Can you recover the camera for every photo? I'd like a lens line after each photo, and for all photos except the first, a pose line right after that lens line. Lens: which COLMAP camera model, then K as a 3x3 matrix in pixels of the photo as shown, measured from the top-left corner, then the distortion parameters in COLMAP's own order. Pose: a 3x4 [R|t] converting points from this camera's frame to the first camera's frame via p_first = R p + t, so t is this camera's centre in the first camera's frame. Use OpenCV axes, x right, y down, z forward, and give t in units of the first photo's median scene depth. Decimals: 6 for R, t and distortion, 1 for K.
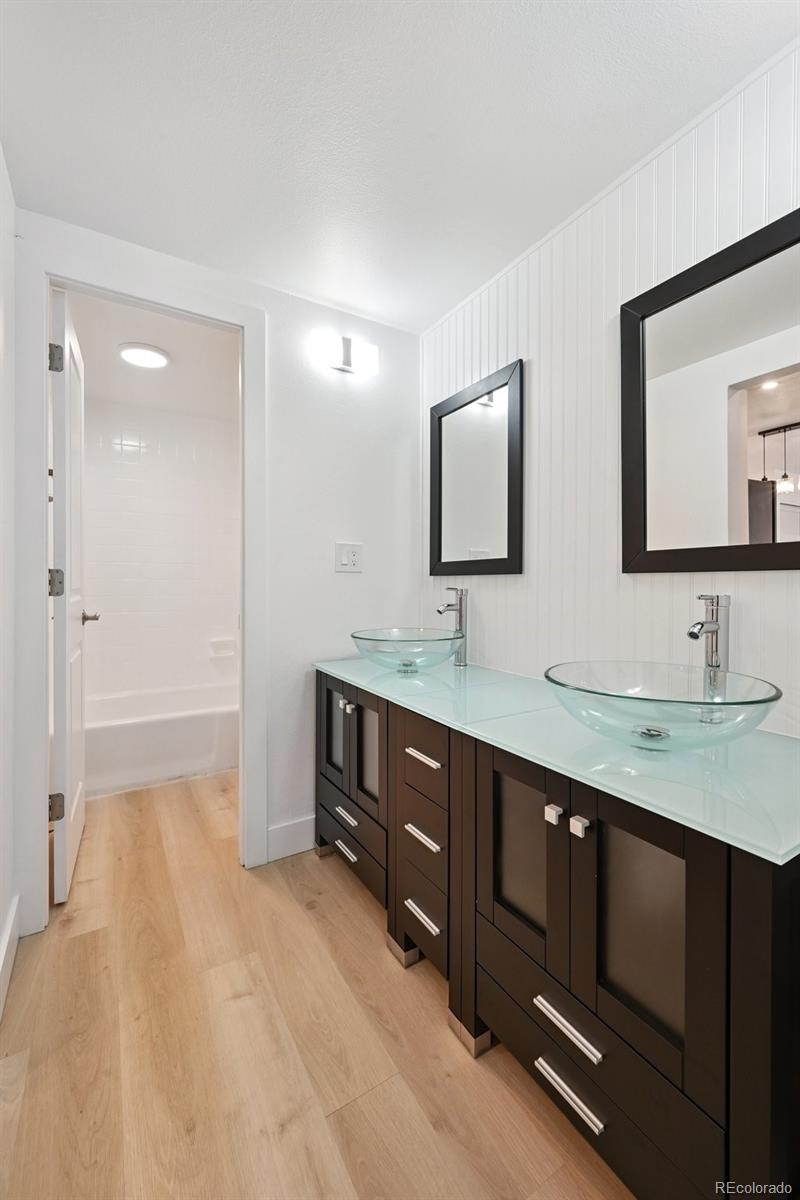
lens RADIAL K [[482.9, 0, 404.1], [0, 482.9, 591.1], [0, 0, 1]] dist [-0.000186, 0.000047]
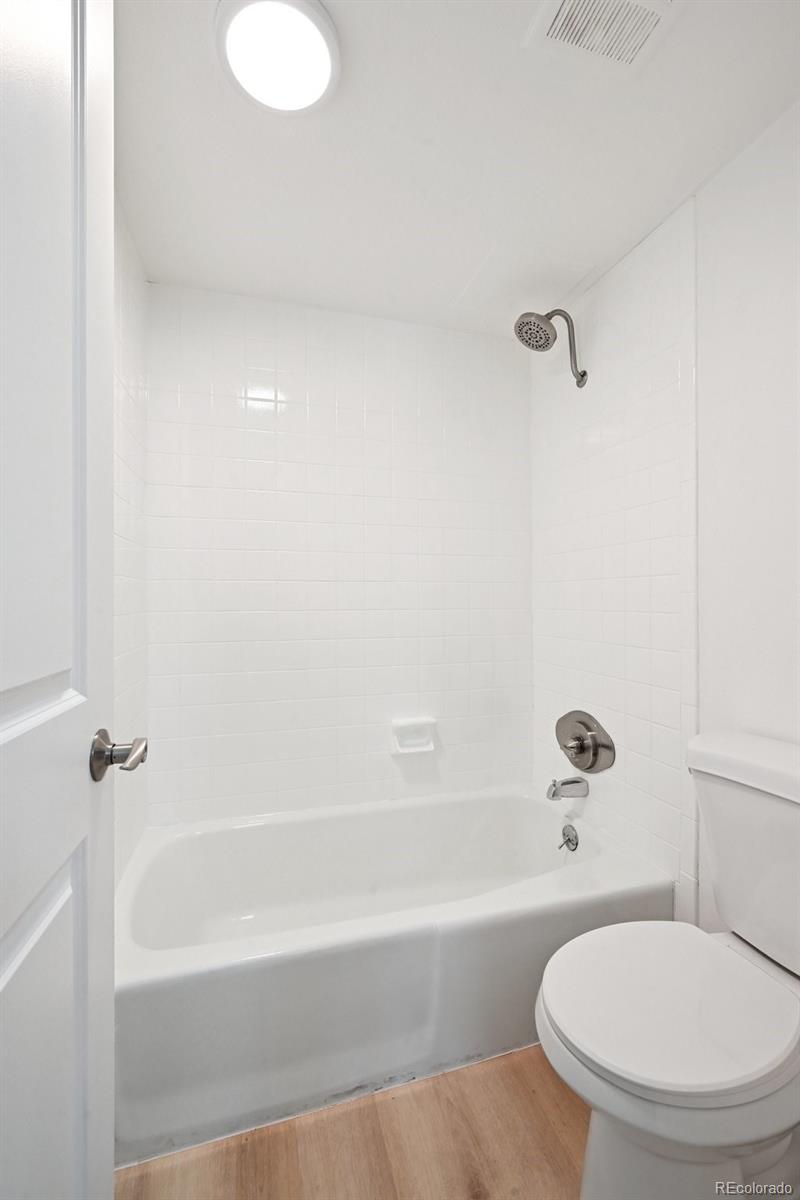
lens RADIAL K [[513.2, 0, 400.0], [0, 513.2, 600.0], [0, 0, 1]] dist [0.010103, -0.000112]
pose [[0.965345, -0.008616, -0.260834, -0.431846], [0.002663, 0.999728, -0.023167, -0.034472], [0.260963, 0.021670, 0.965106, 0.794428]]
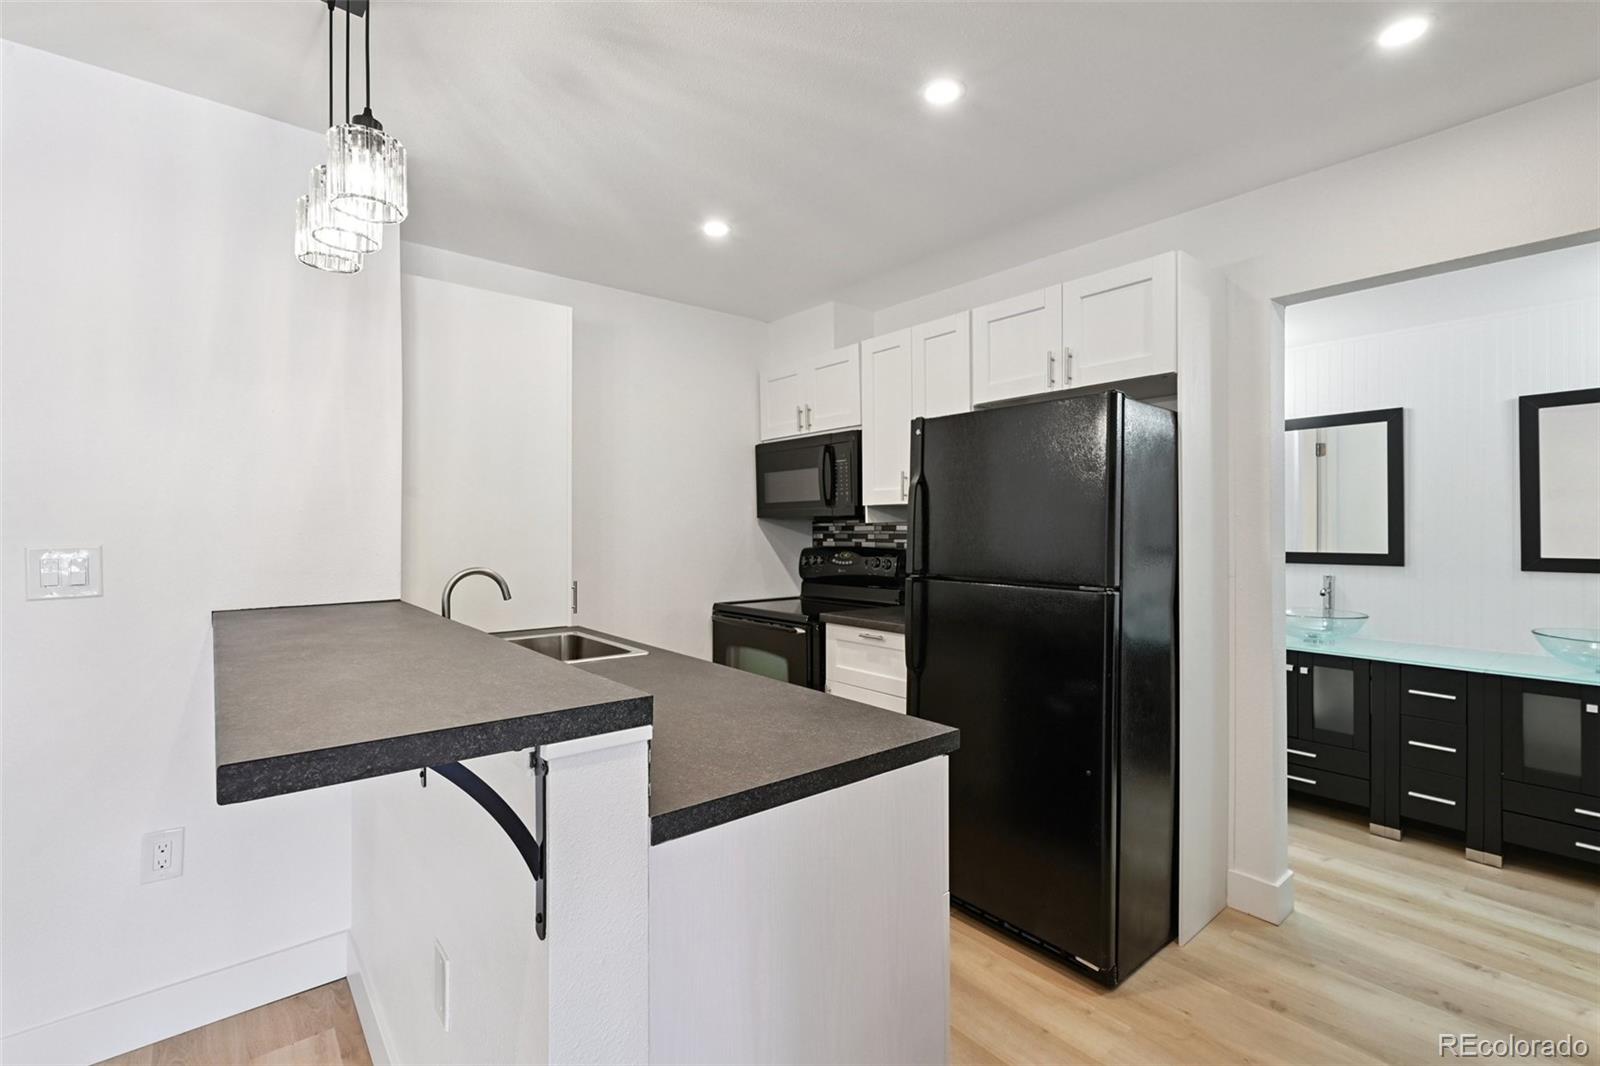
lens RADIAL K [[712.3, 0, 796.4], [0, 712.3, 527.9], [0, 0, 1]] dist [-0.003956, -0.000288]
pose [[0.991259, -0.002783, 0.131901, -1.553215], [0.005037, 0.999847, -0.016758, -0.108314], [-0.131834, 0.017276, 0.991121, -0.675336]]
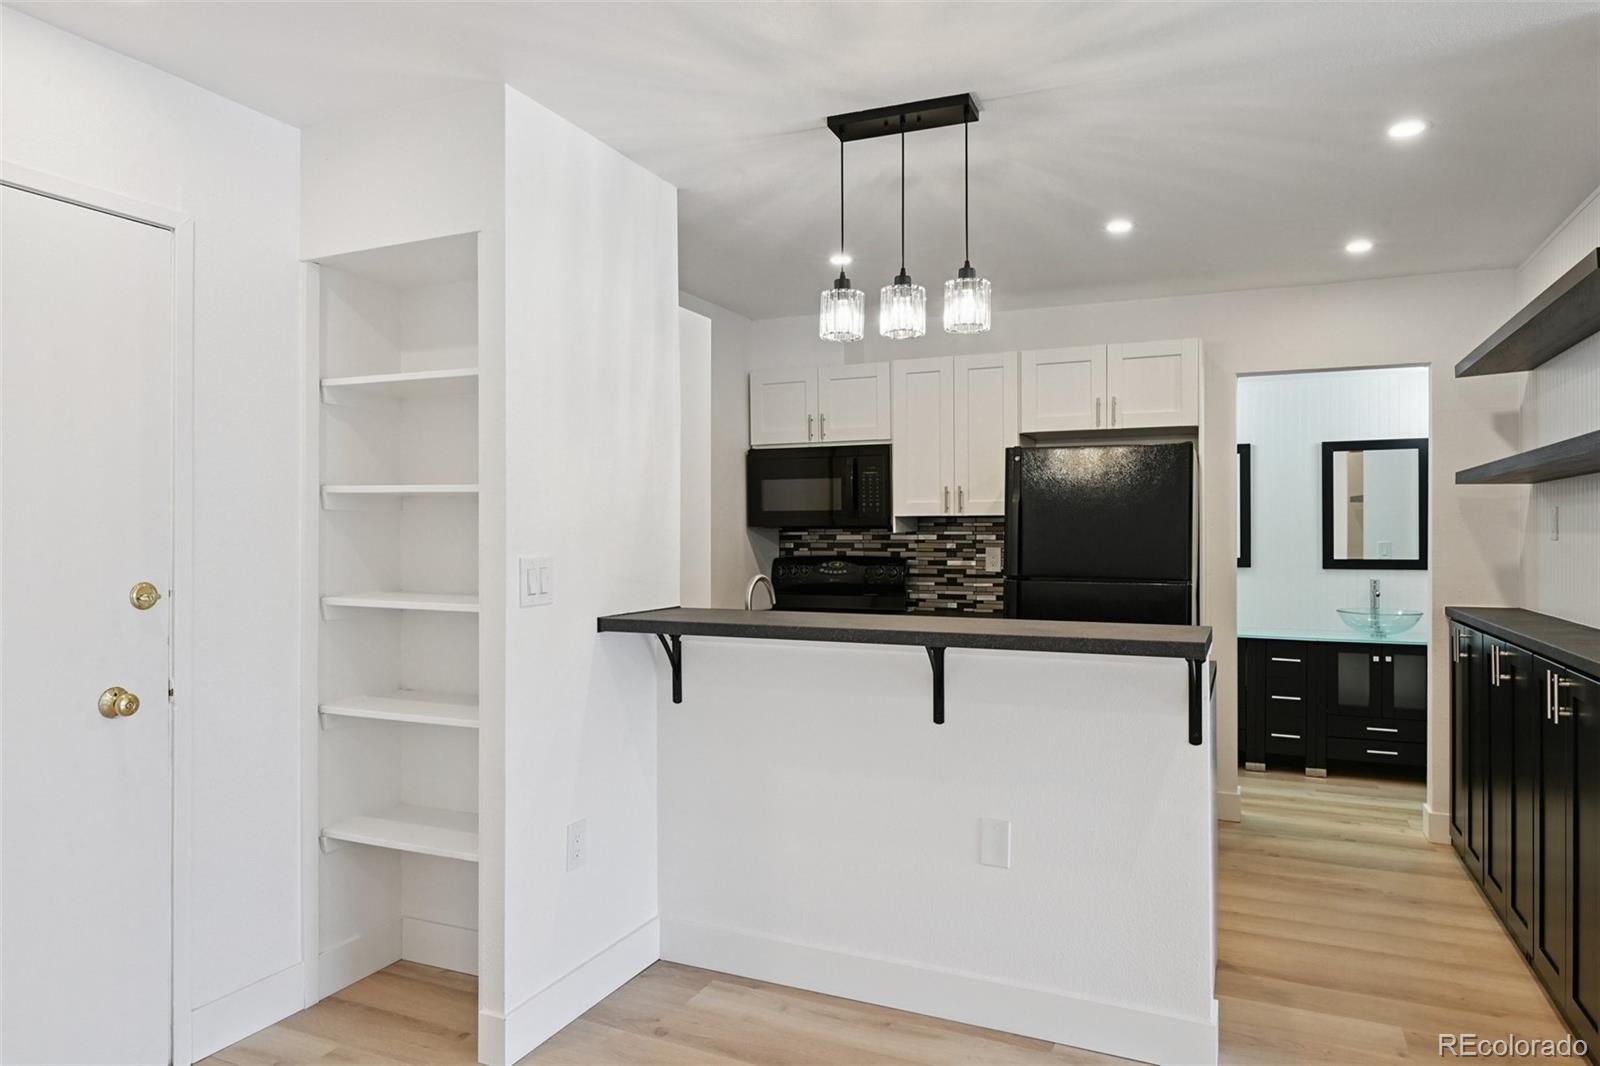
lens RADIAL K [[1010.6, 0, 798.3], [0, 1010.6, 536.4], [0, 0, 1]] dist [-0.012104, -0.001642]
pose [[0.831724, -0.002353, 0.555185, -2.846850], [0.010041, 0.999891, -0.010805, -0.113508], [-0.555099, 0.014562, 0.831657, -1.010055]]
